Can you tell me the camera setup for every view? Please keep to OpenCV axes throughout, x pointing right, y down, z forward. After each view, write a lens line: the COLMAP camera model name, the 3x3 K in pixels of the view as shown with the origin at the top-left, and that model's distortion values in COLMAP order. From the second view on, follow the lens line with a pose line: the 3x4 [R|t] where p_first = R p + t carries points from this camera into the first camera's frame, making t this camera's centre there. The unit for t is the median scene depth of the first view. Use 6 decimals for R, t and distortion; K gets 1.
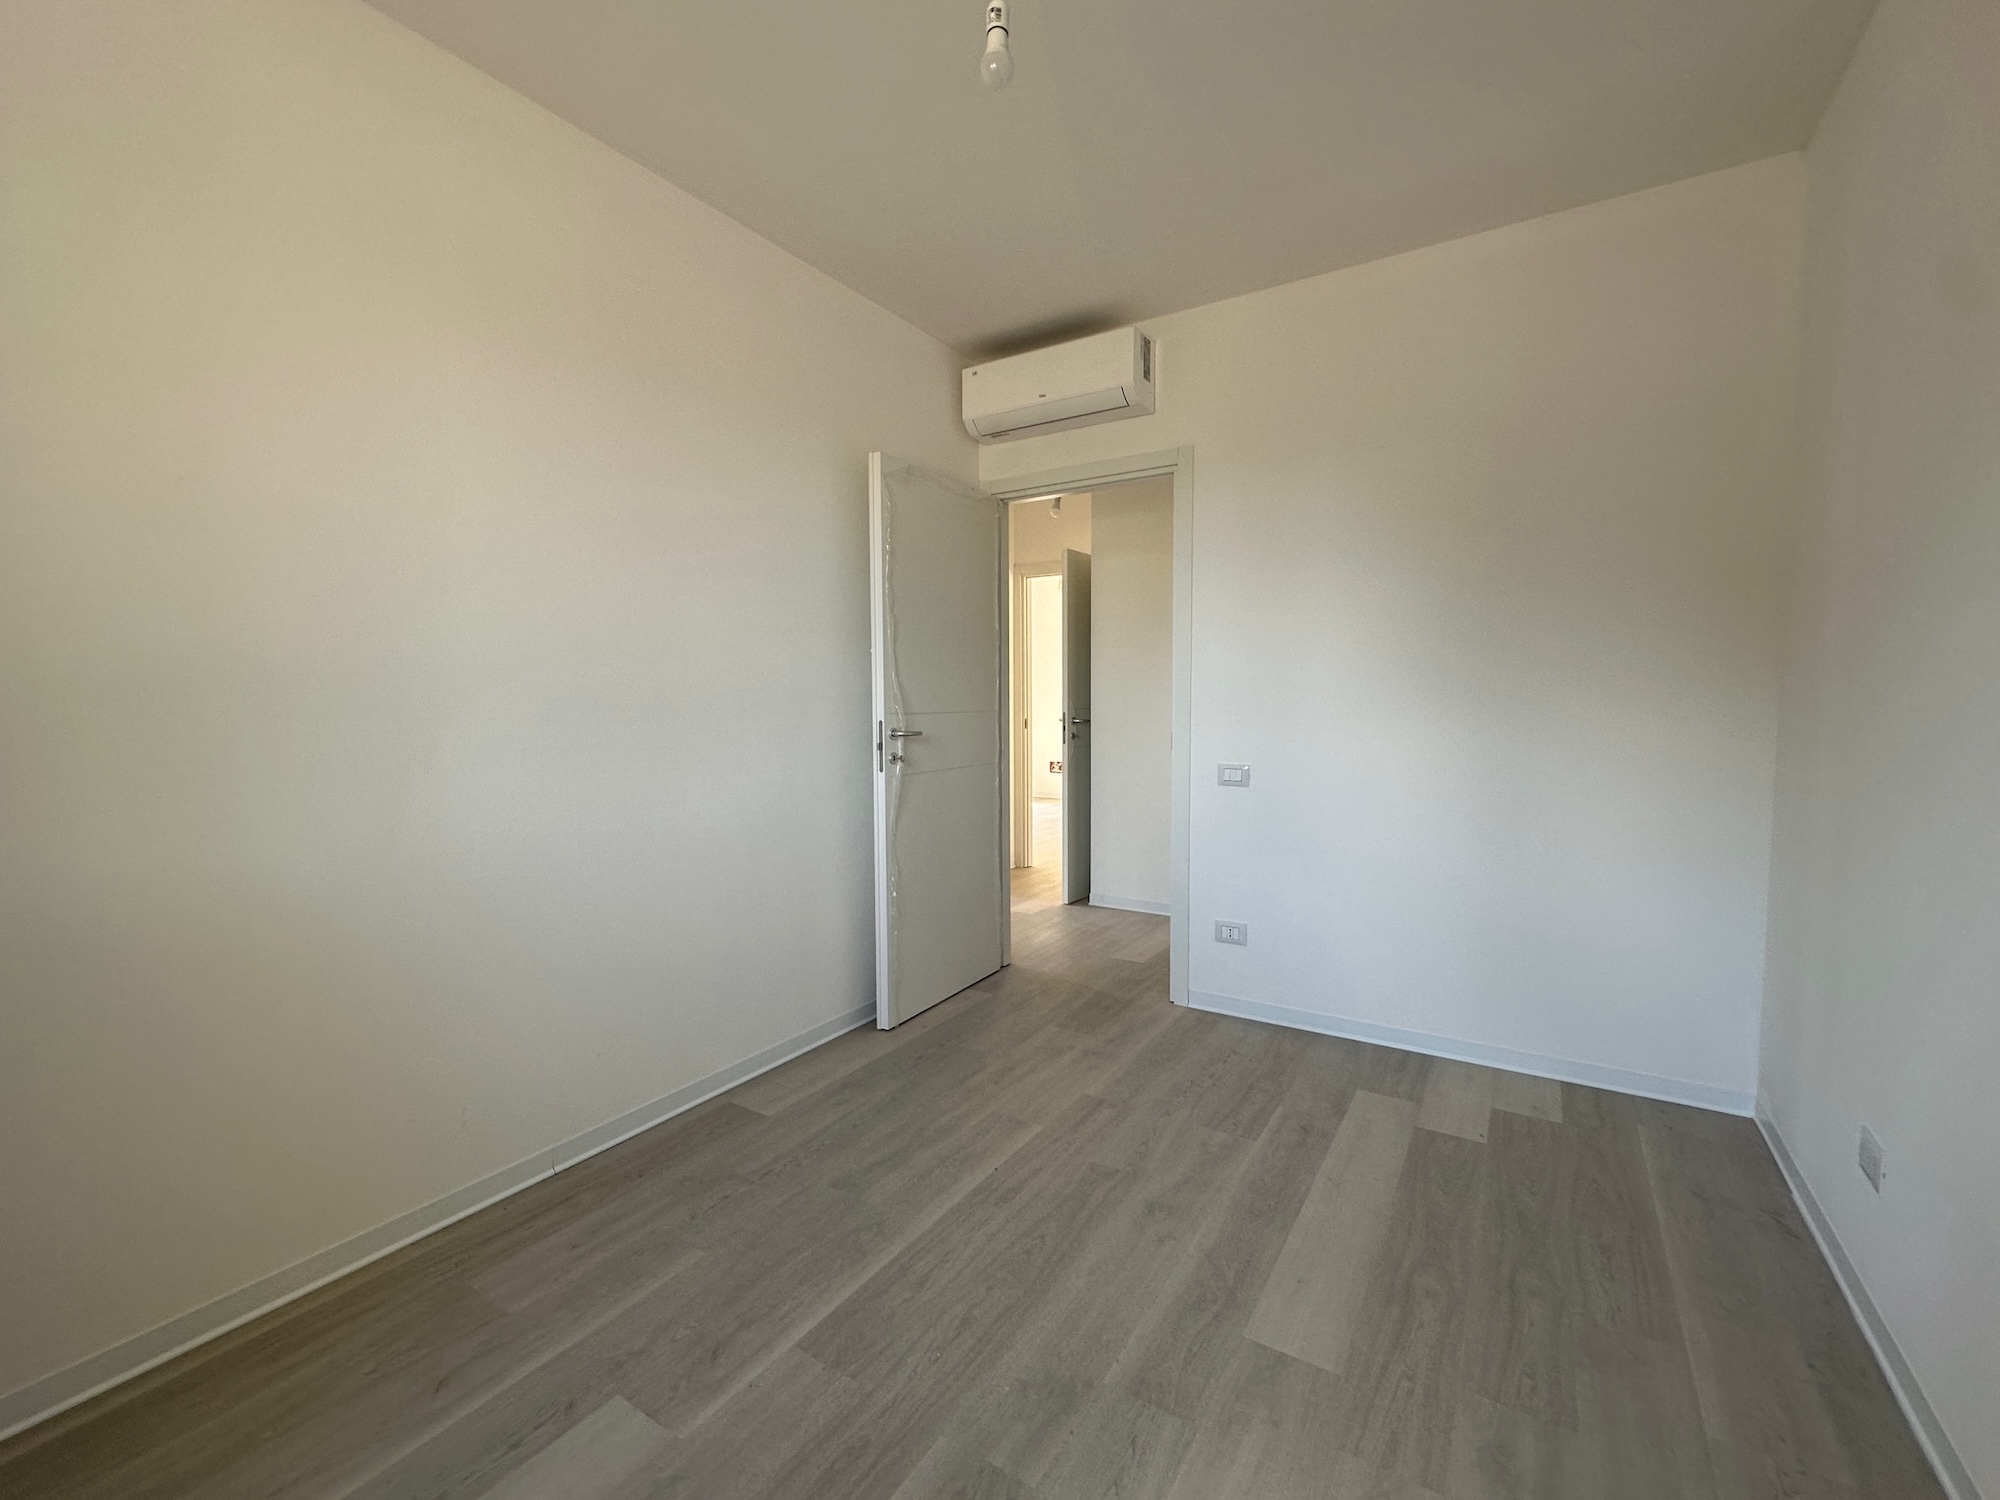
lens RADIAL K [[801.8, 0, 975.0], [0, 801.8, 767.2], [0, 0, 1]] dist [-0.002896, 0.000630]
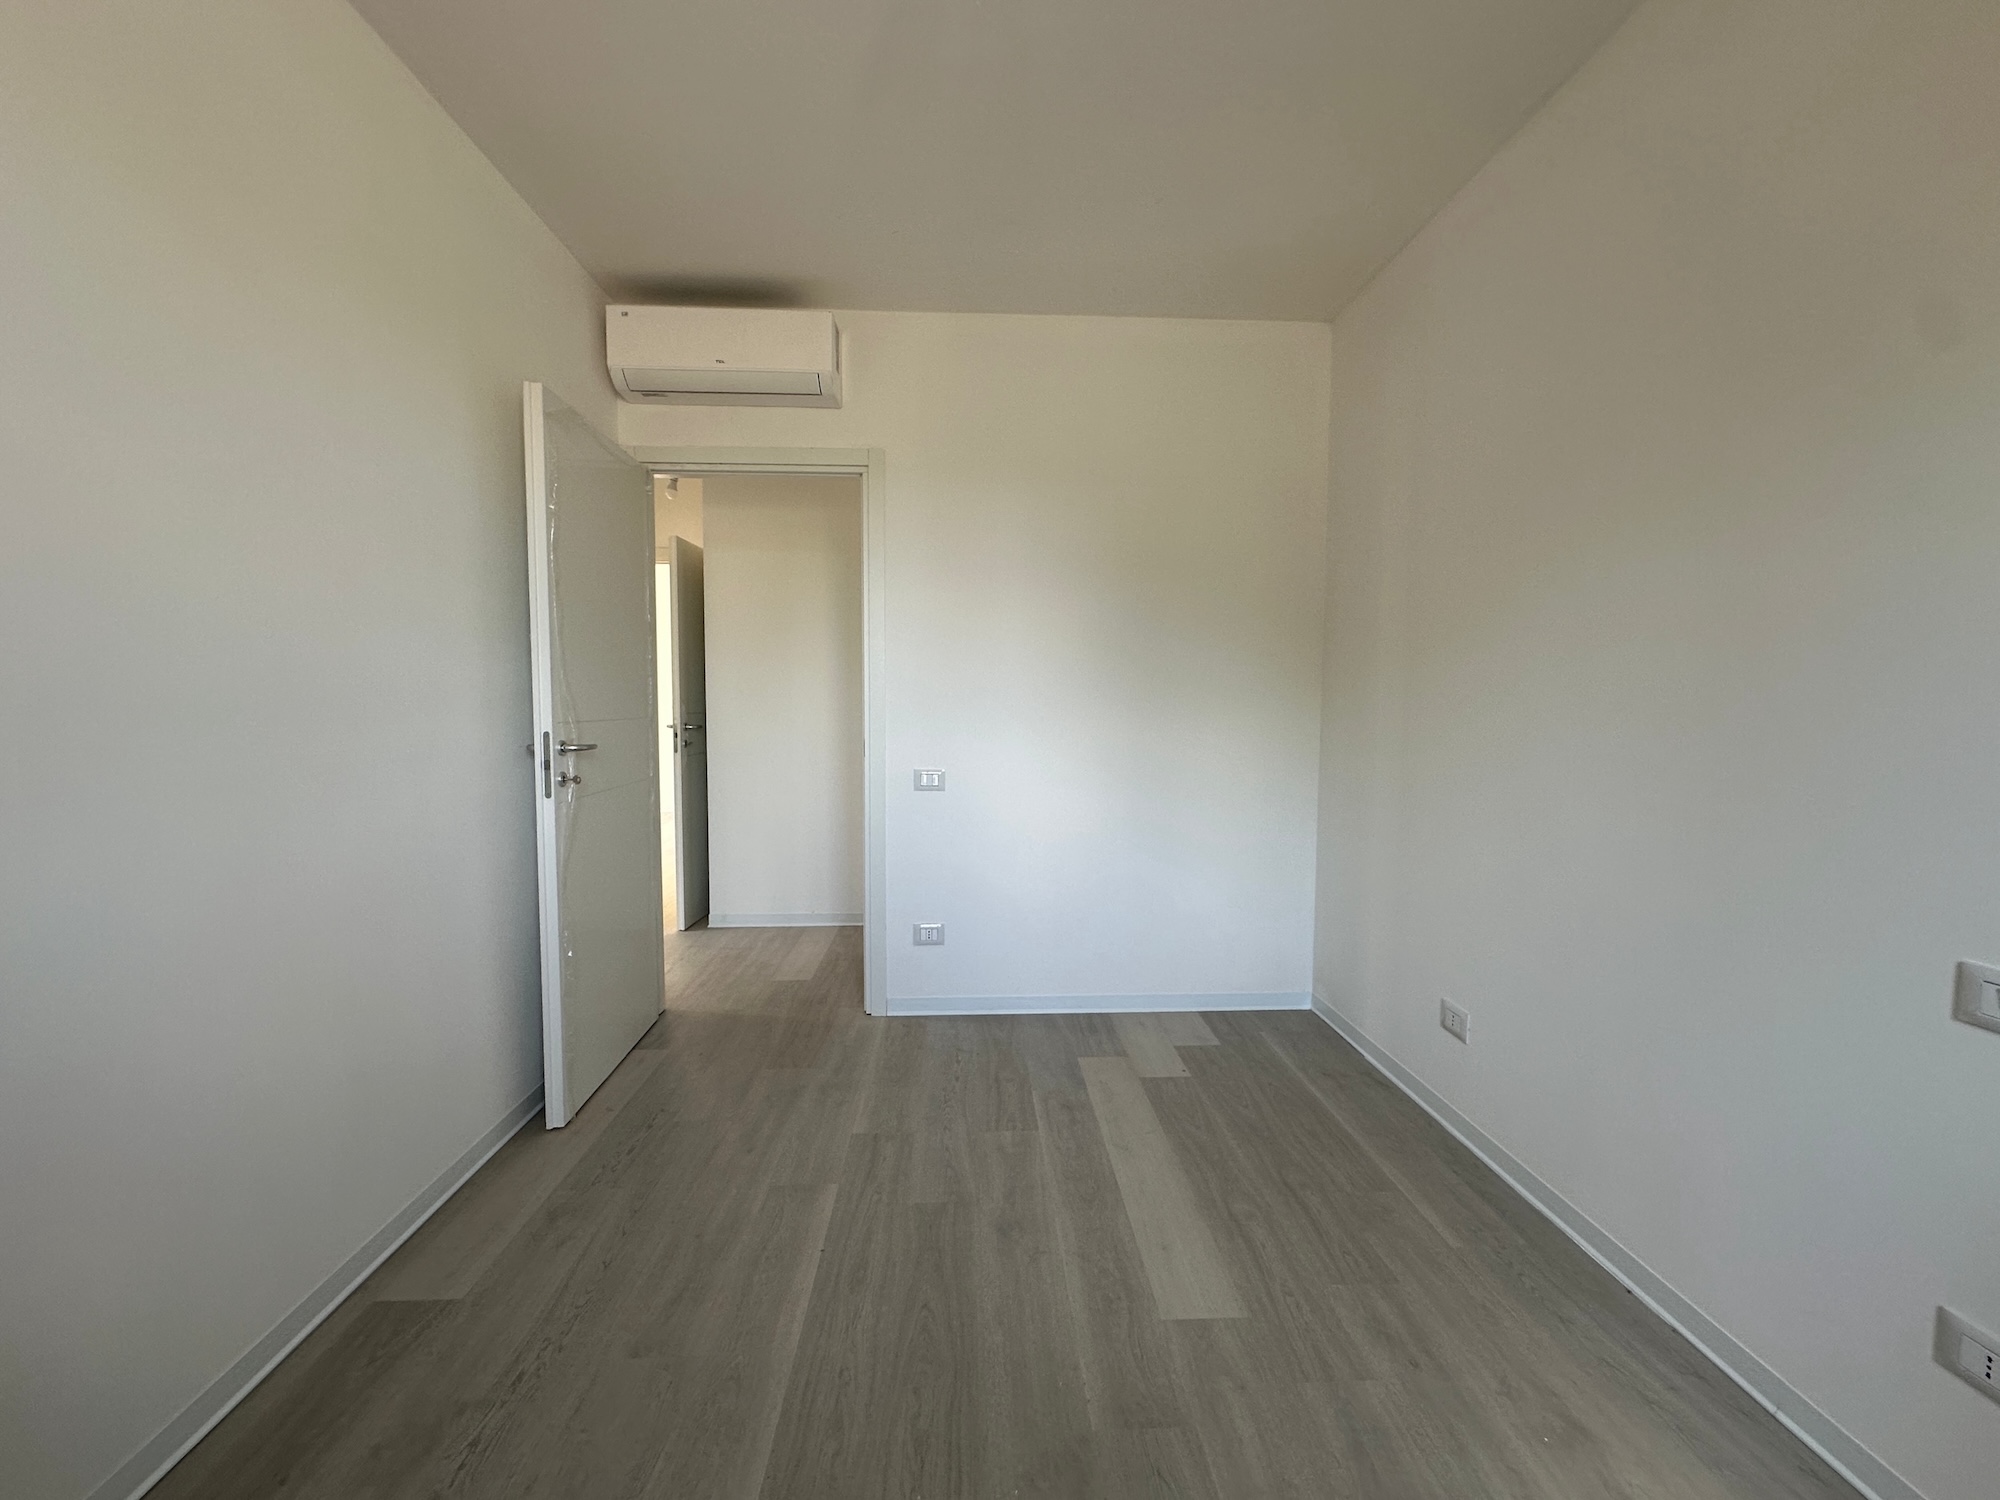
lens RADIAL K [[801.8, 0, 937.8], [0, 801.8, 764.0], [0, 0, 1]] dist [-0.002896, 0.000630]
pose [[0.826647, -0.037283, 0.561484, -0.282780], [0.040951, 0.999143, 0.006053, -0.018850], [-0.561228, 0.017990, 0.827466, 0.174693]]
